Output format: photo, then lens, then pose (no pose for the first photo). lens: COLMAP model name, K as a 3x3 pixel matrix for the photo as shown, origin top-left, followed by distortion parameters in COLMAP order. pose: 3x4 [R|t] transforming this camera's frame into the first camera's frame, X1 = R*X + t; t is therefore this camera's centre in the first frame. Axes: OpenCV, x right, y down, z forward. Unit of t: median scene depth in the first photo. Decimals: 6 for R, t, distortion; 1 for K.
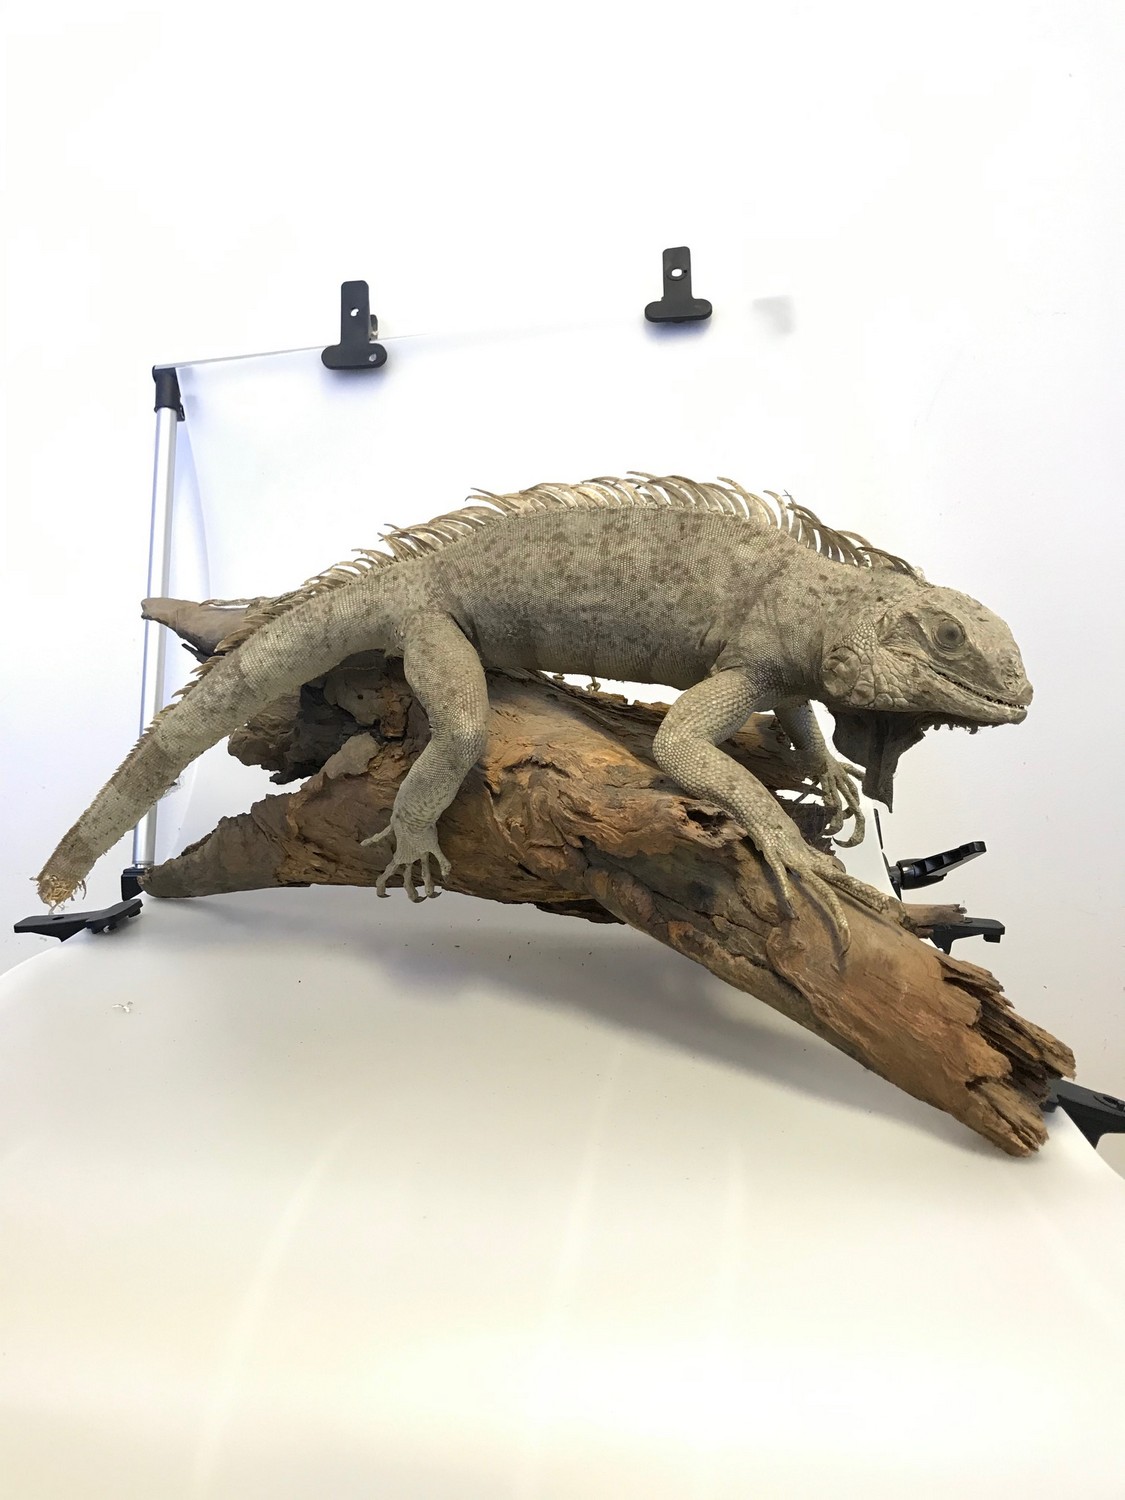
lens RADIAL K [[1192.8, 0, 562.5], [0, 1192.8, 750.0], [0, 0, 1]] dist [0.042332, -0.082584]
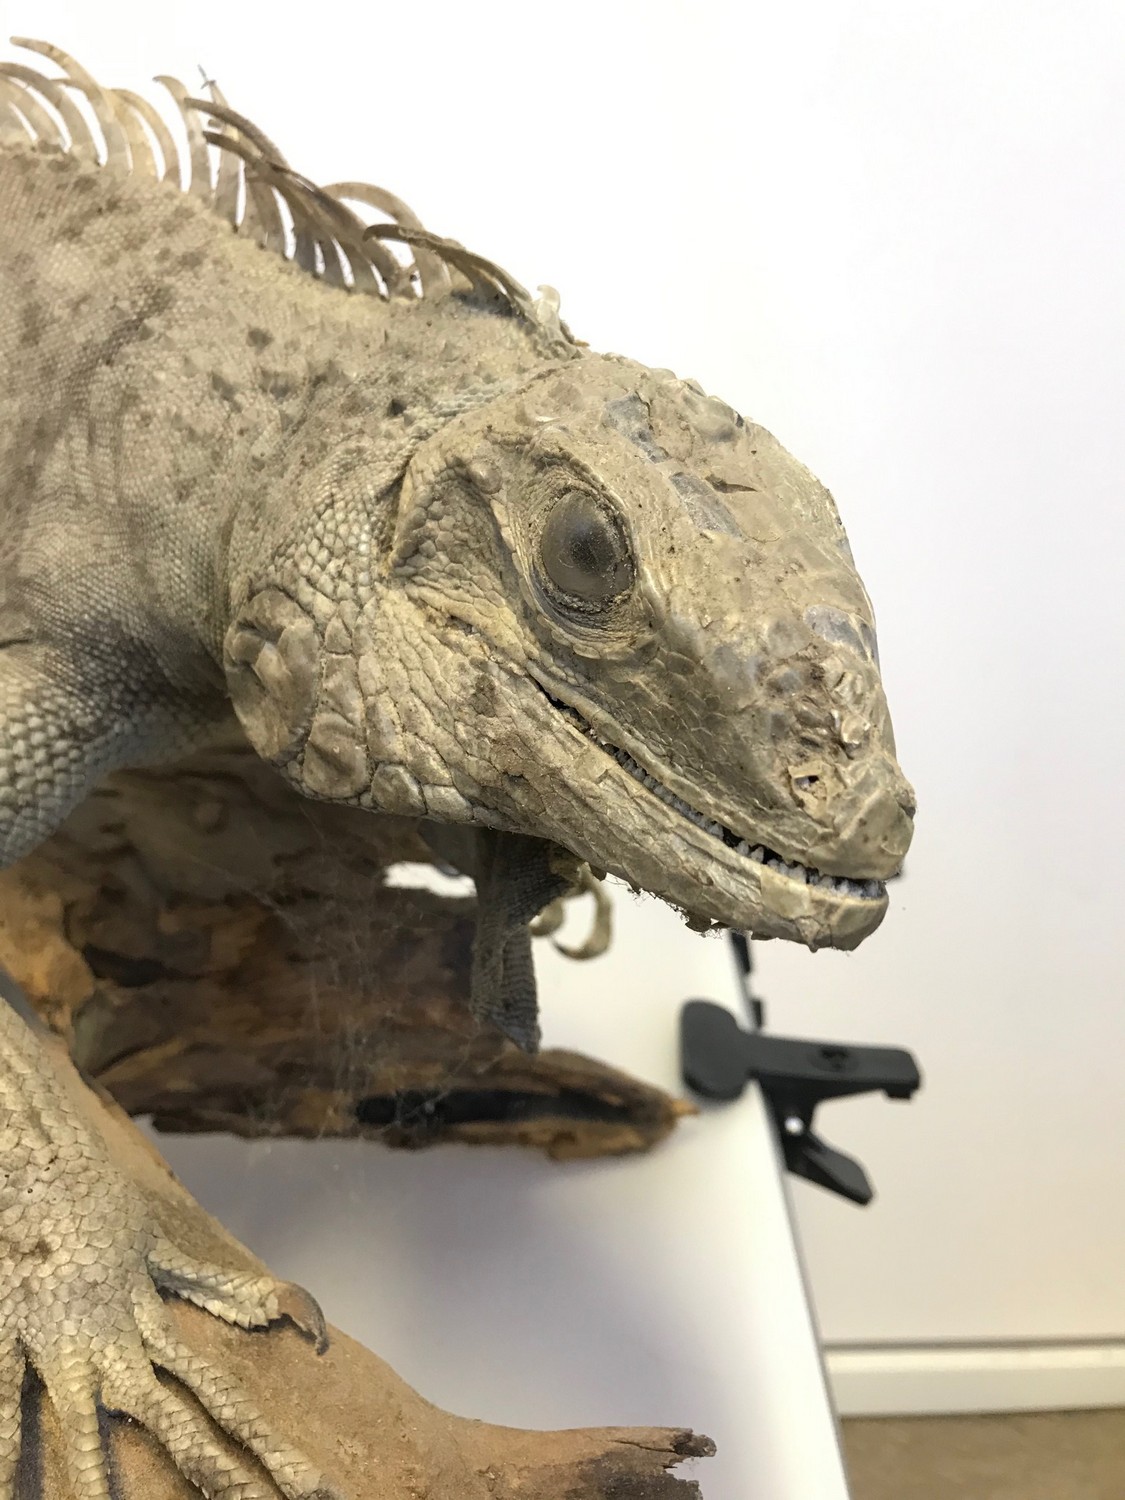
lens RADIAL K [[1192.8, 0, 562.5], [0, 1192.8, 750.0], [0, 0, 1]] dist [0.042332, -0.082584]
pose [[0.999584, -0.026996, 0.010172, 0.293318], [0.025304, 0.989787, 0.140289, -0.084522], [-0.013855, -0.139973, 0.990058, 0.703848]]
